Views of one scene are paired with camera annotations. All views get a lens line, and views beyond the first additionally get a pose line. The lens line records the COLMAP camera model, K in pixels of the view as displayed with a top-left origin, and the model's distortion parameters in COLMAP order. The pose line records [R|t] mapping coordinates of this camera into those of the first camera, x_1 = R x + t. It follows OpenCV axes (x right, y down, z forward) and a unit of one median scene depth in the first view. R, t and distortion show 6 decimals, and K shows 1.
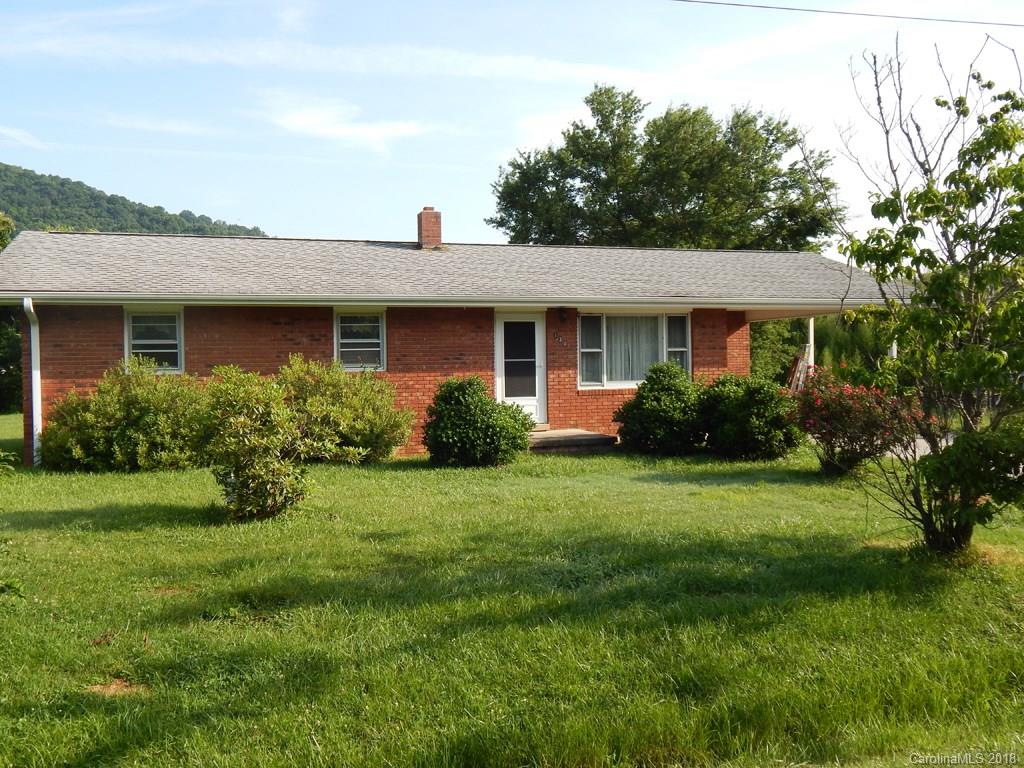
lens RADIAL K [[947.9, 0, 512.0], [0, 947.9, 384.0], [0, 0, 1]] dist [0.010402, -0.002818]
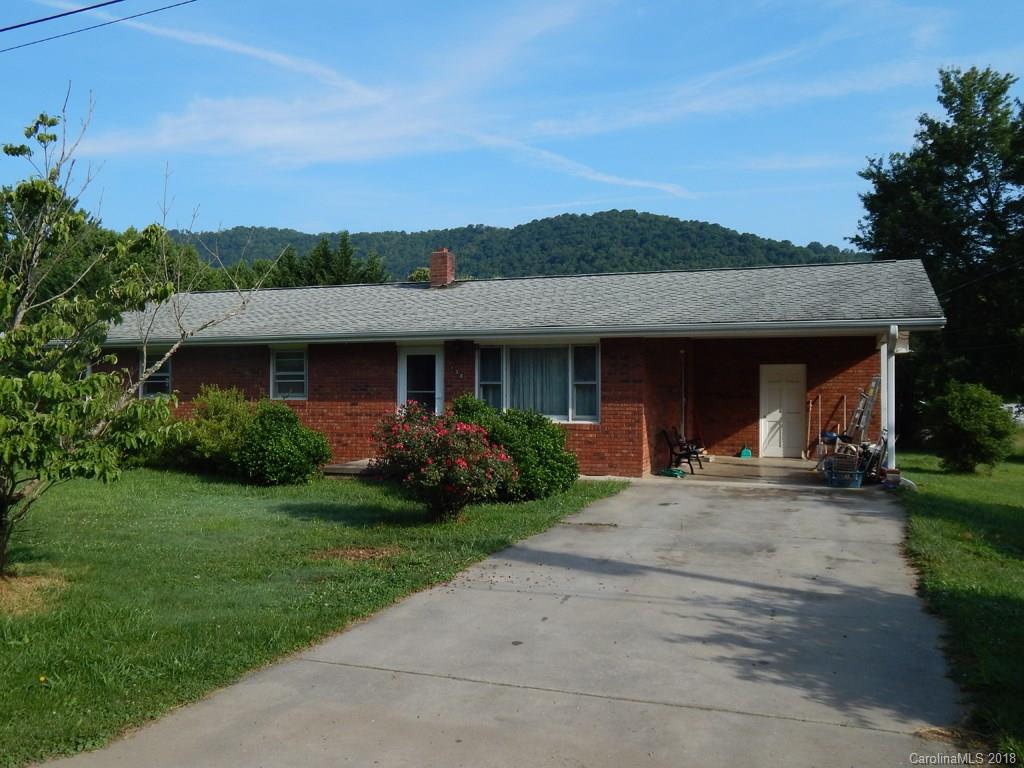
lens RADIAL K [[931.3, 0, 512.7], [0, 931.3, 409.3], [0, 0, 1]] dist [-0.001031, -0.008515]
pose [[0.786882, 0.024585, -0.616613, 0.616013], [-0.025577, 0.999647, 0.007217, -0.013659], [0.616573, 0.010092, 0.787233, 0.220325]]
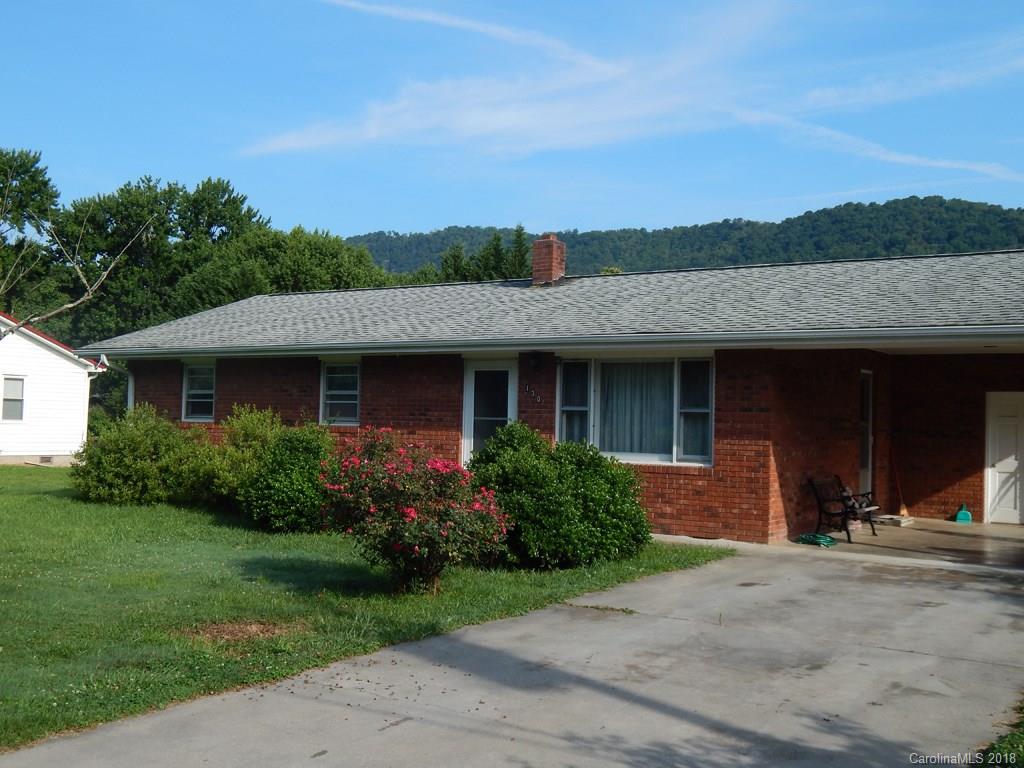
lens RADIAL K [[1138.2, 0, 512.0], [0, 1138.2, 384.0], [0, 0, 1]] dist [-0.006606, 0.012998]
pose [[0.622301, 0.001338, -0.782777, 0.661717], [-0.049673, 0.998051, -0.037783, -0.016266], [0.781201, 0.062395, 0.621154, 0.355796]]
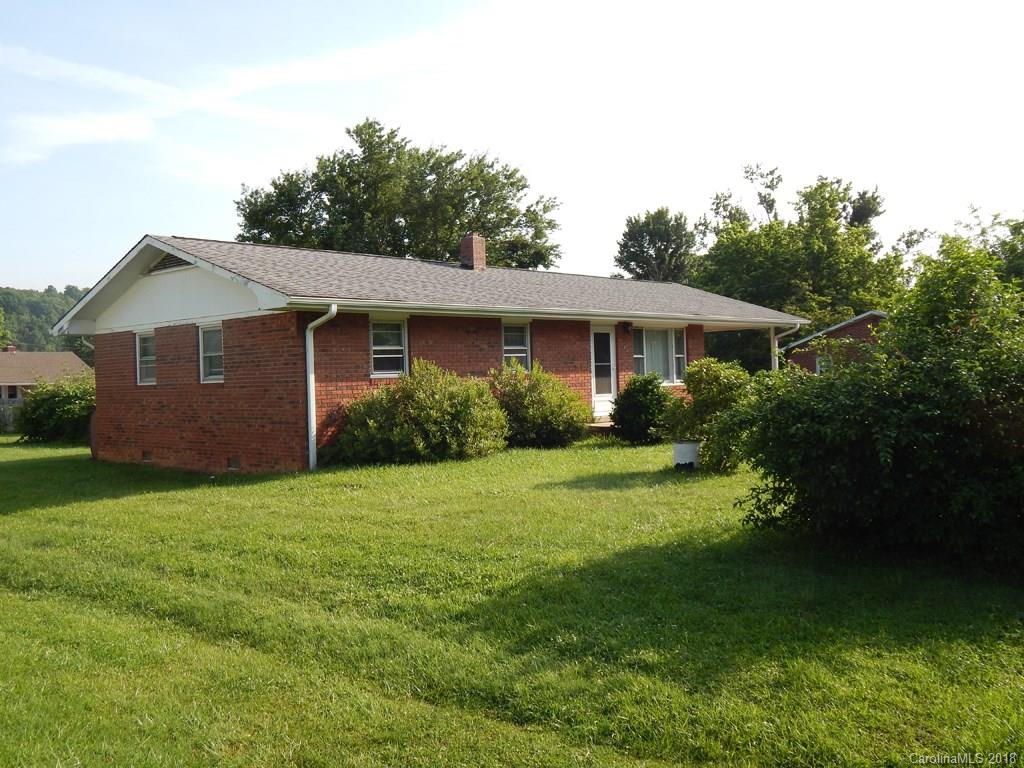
lens RADIAL K [[947.9, 0, 512.0], [0, 947.9, 384.0], [0, 0, 1]] dist [0.010402, -0.002818]
pose [[0.871687, -0.018415, 0.489717, -0.598813], [0.030688, 0.999384, -0.017043, 0.015506], [-0.489101, 0.029885, 0.871715, -0.013597]]
